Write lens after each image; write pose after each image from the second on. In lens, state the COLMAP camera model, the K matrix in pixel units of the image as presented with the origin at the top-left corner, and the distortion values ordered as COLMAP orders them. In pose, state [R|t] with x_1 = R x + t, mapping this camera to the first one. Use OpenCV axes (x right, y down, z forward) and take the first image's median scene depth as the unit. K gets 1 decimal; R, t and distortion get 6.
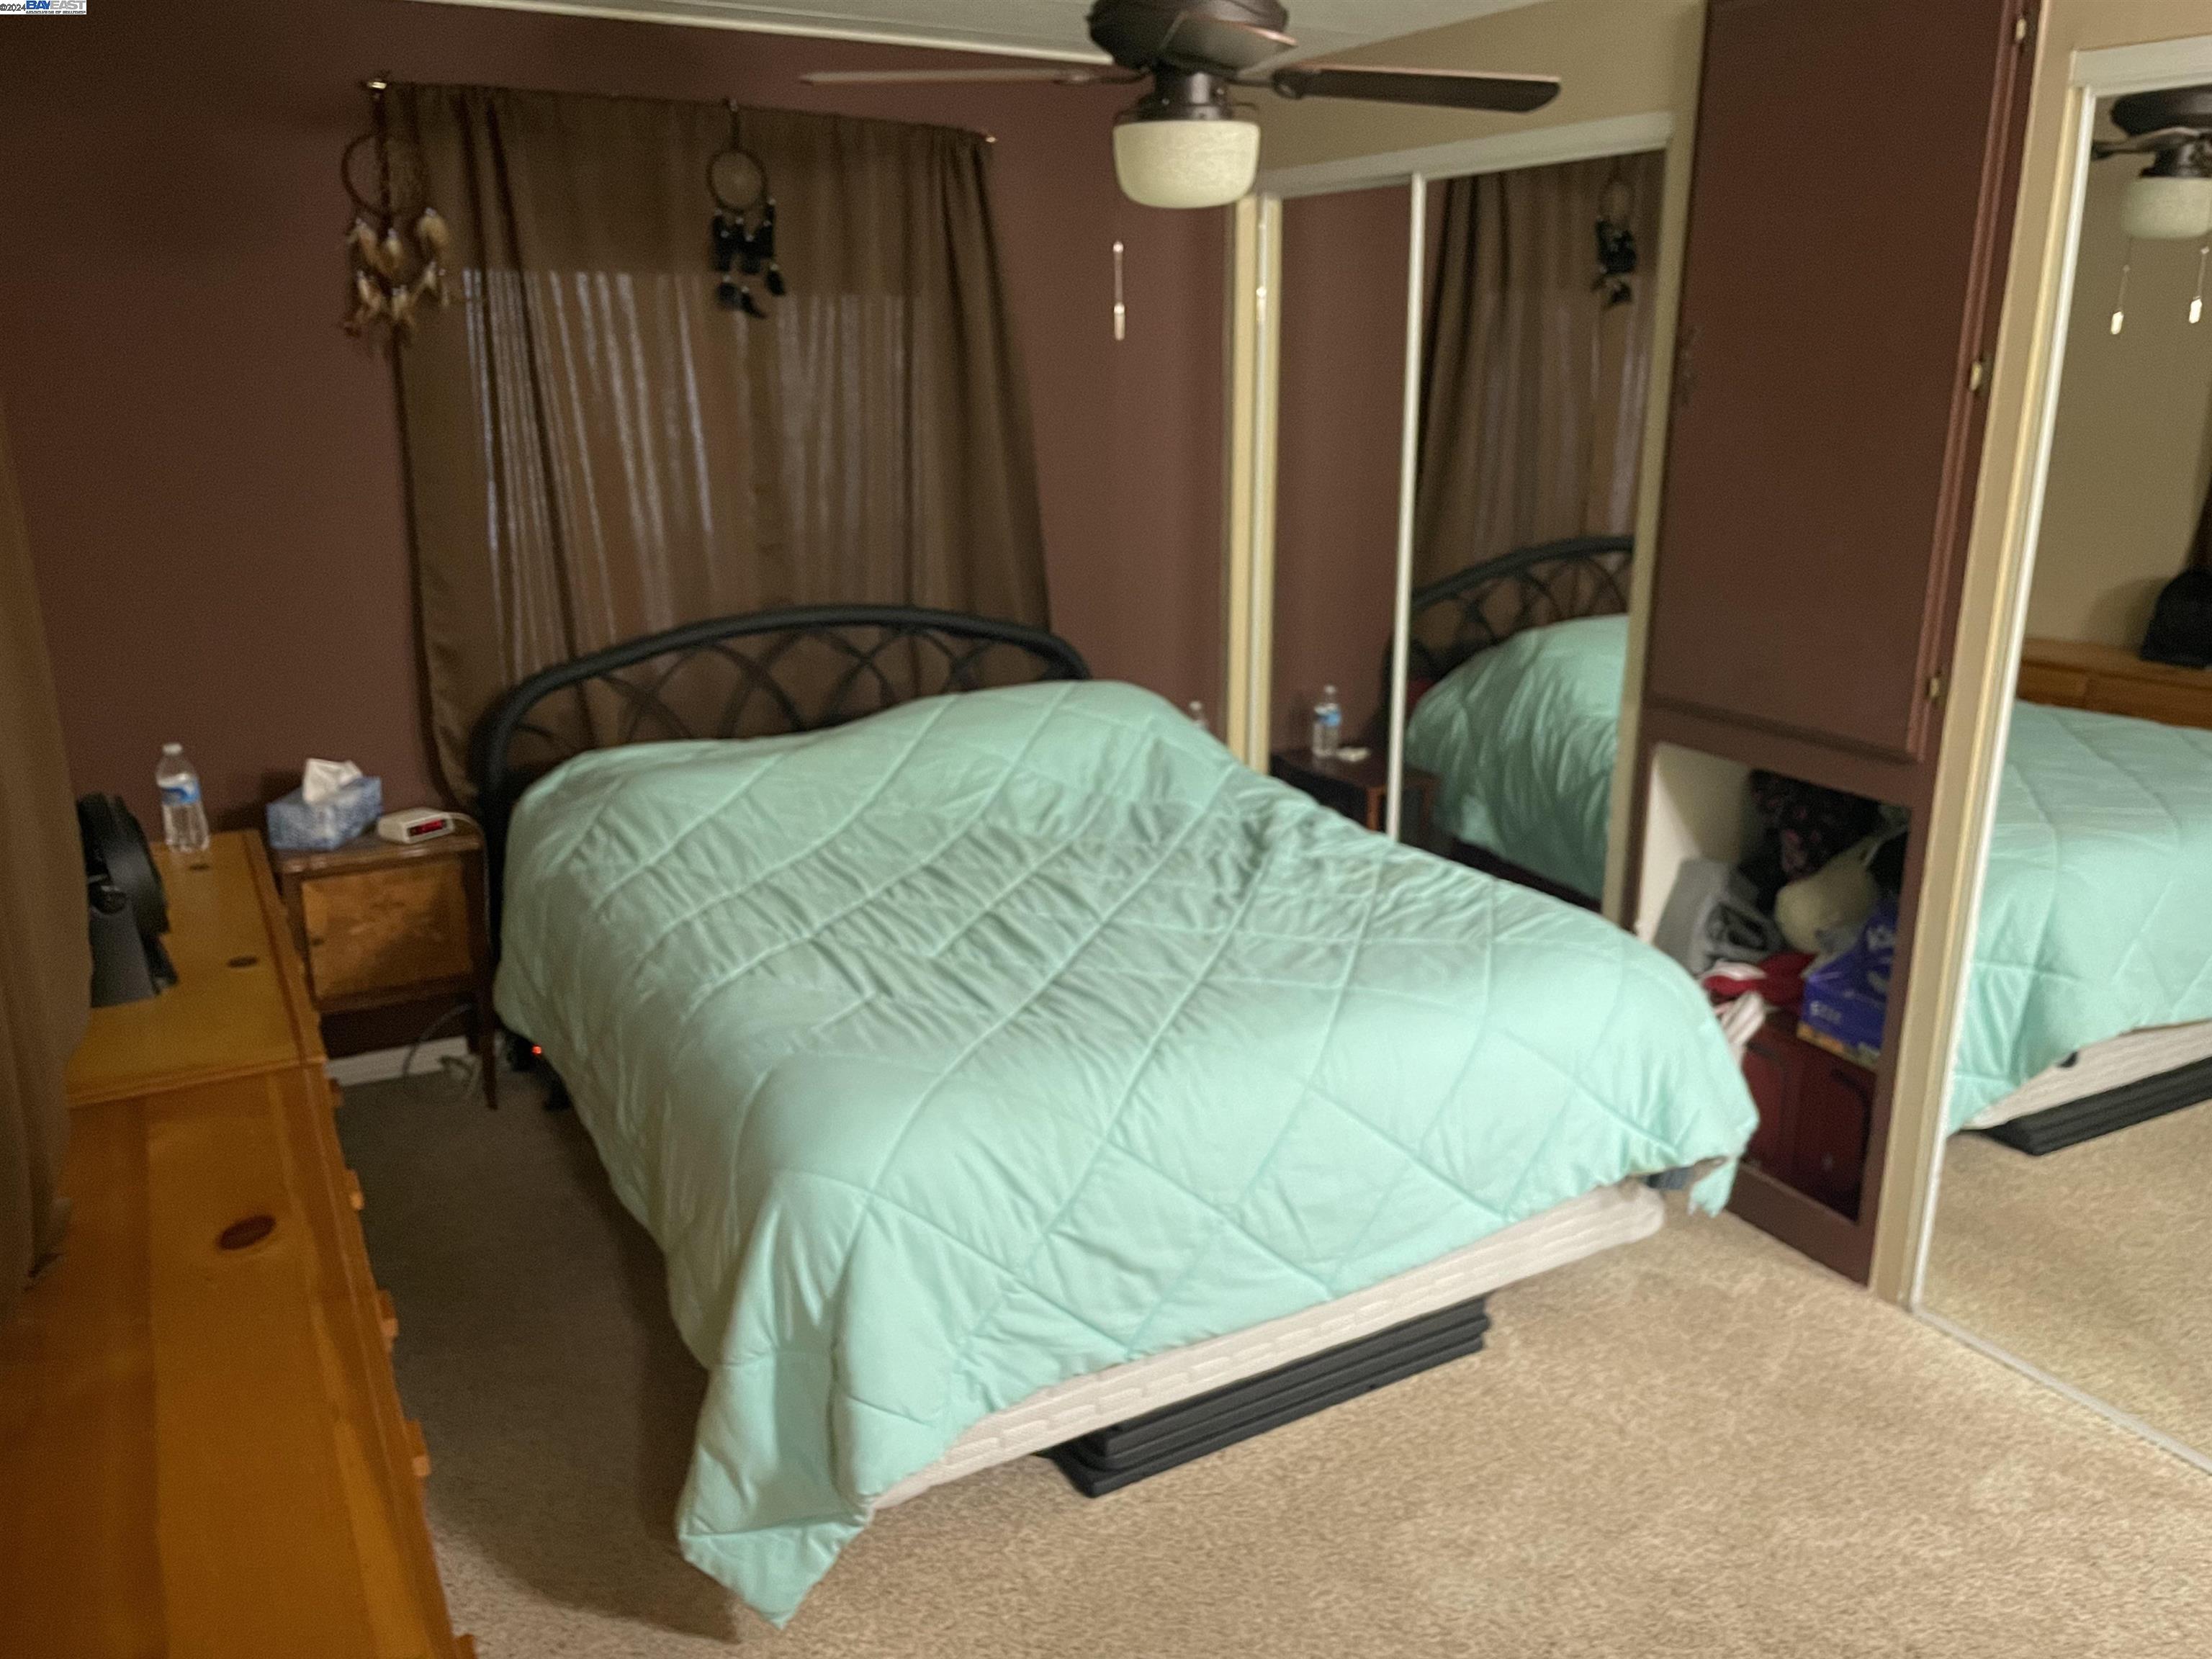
lens RADIAL K [[1719.8, 0, 1110.9], [0, 1719.8, 844.4], [0, 0, 1]] dist [0.088634, -0.107538]
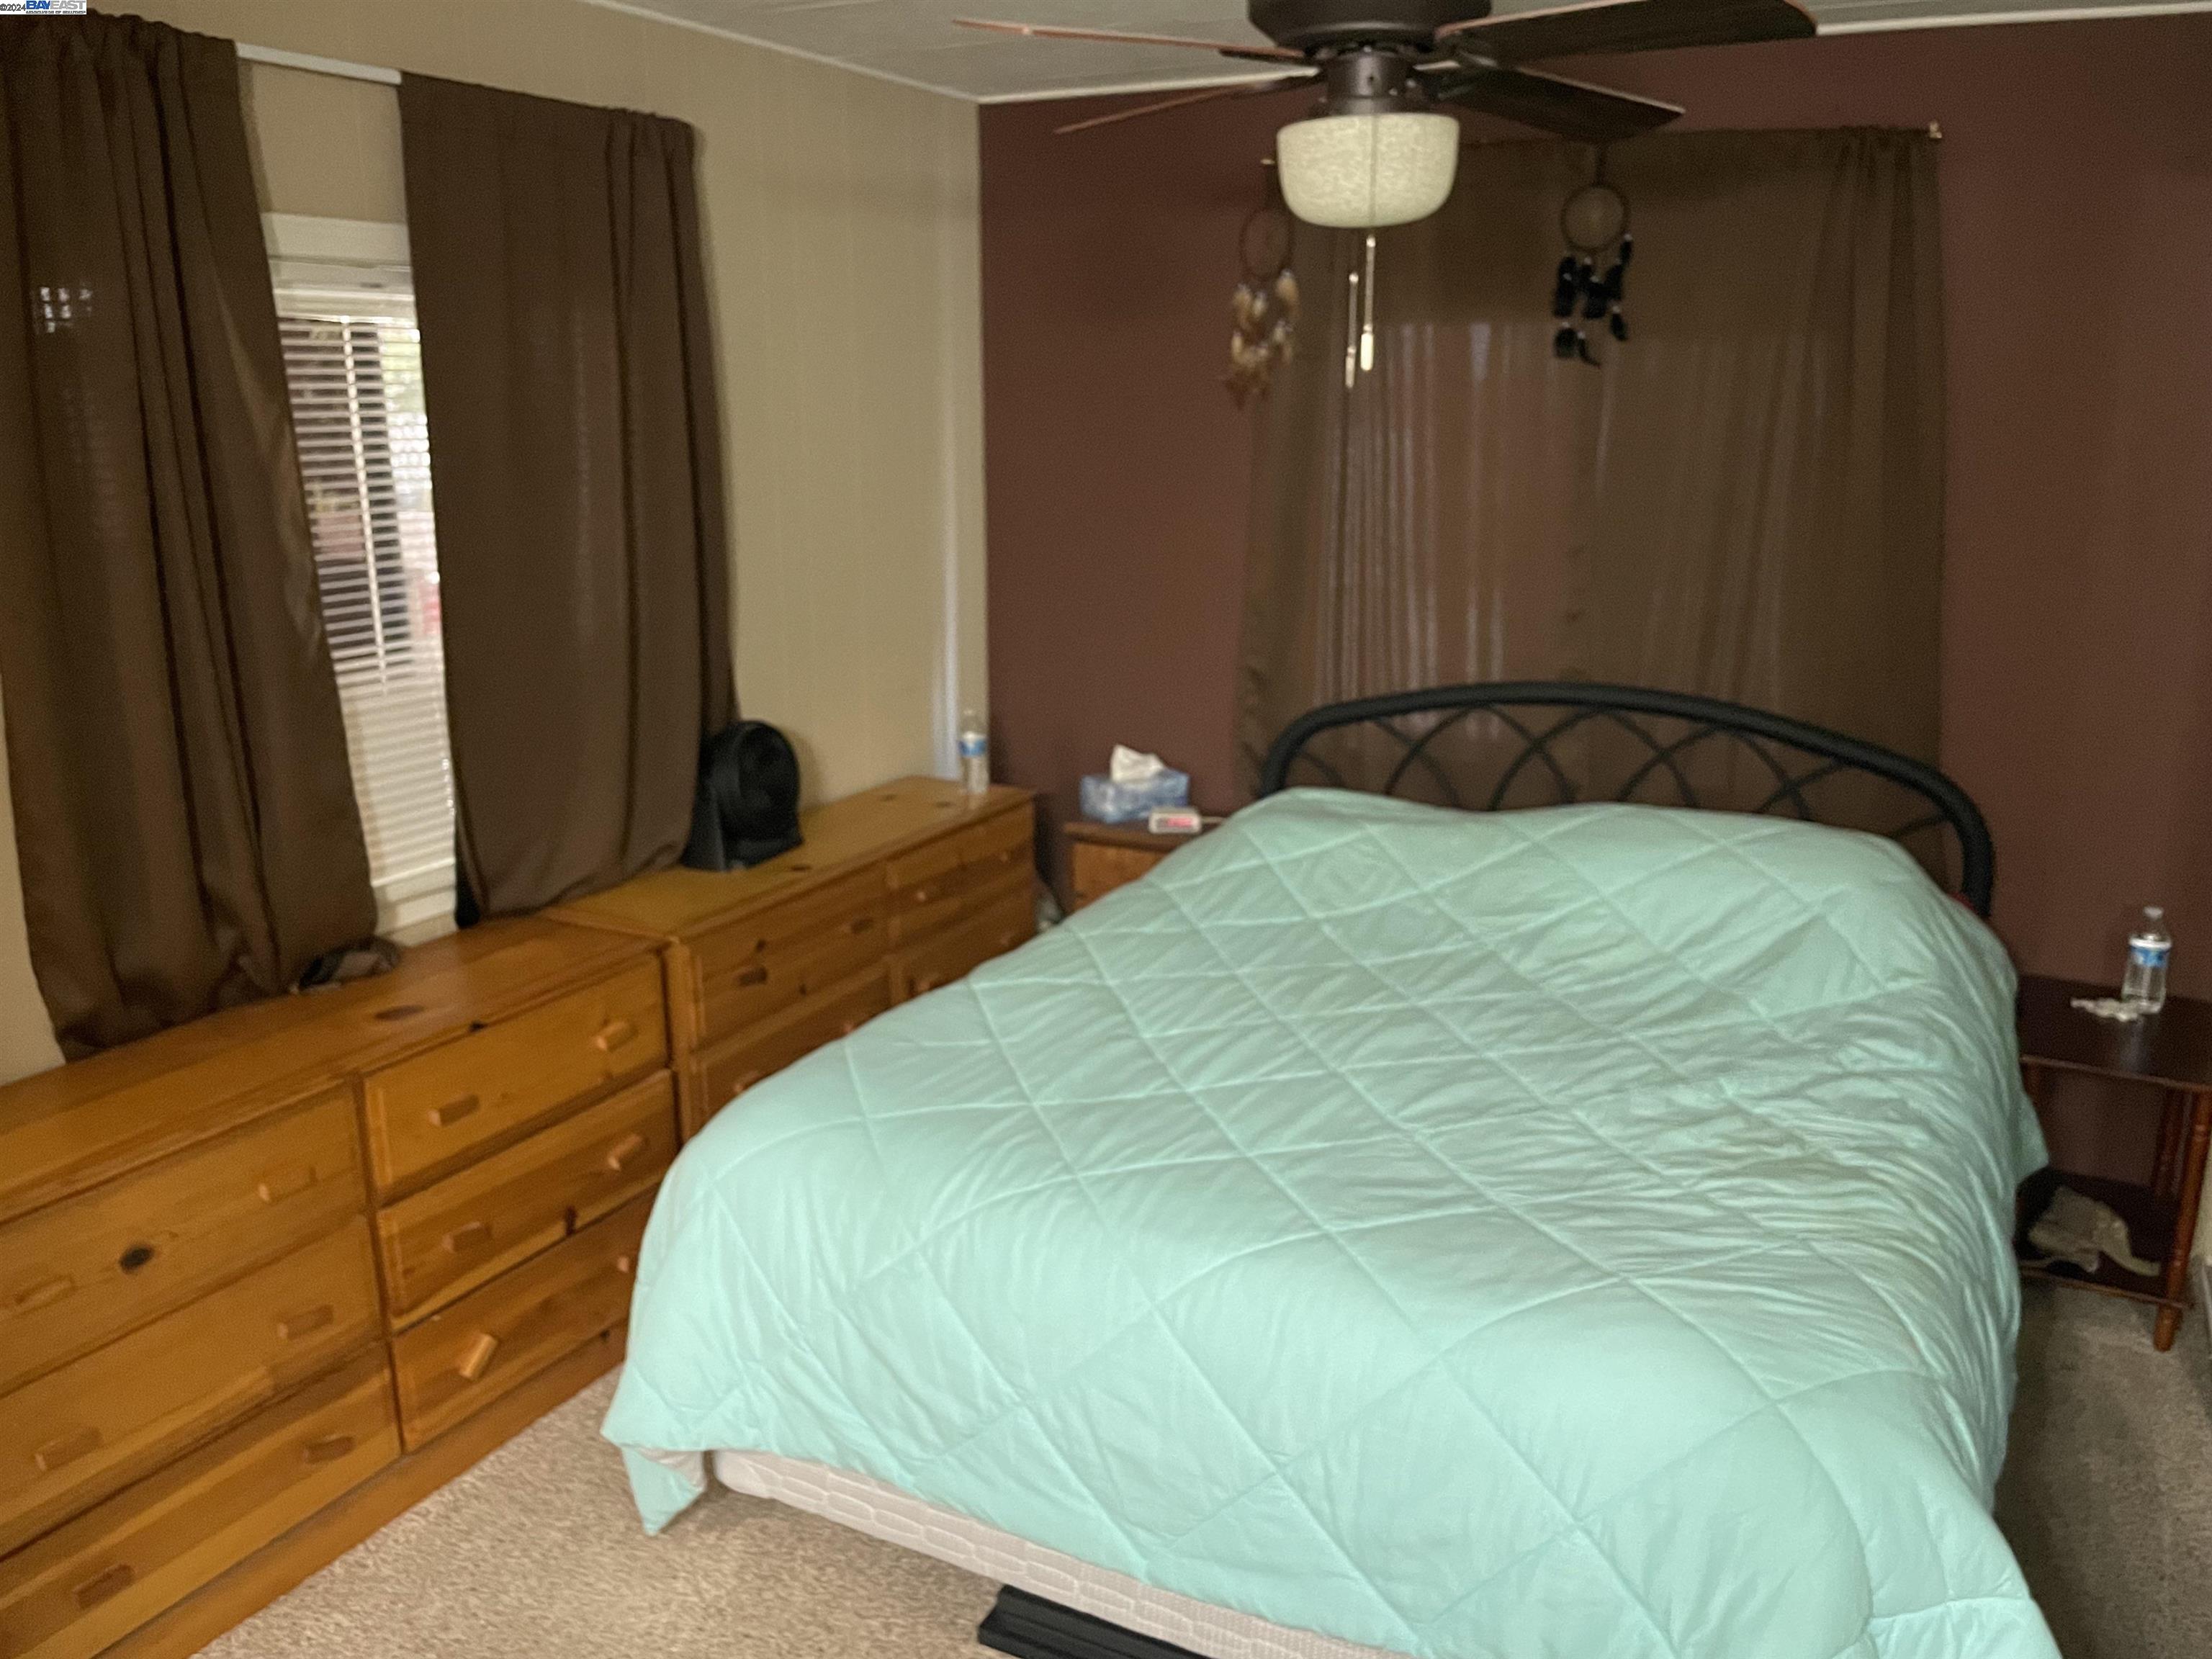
lens RADIAL K [[1719.8, 0, 1111.4], [0, 1719.8, 812.9], [0, 0, 1]] dist [0.088634, -0.107538]
pose [[0.549852, 0.204121, -0.809937, 0.464674], [-0.242439, 0.966937, 0.079101, -0.091675], [0.799303, 0.152867, 0.581159, 0.320433]]
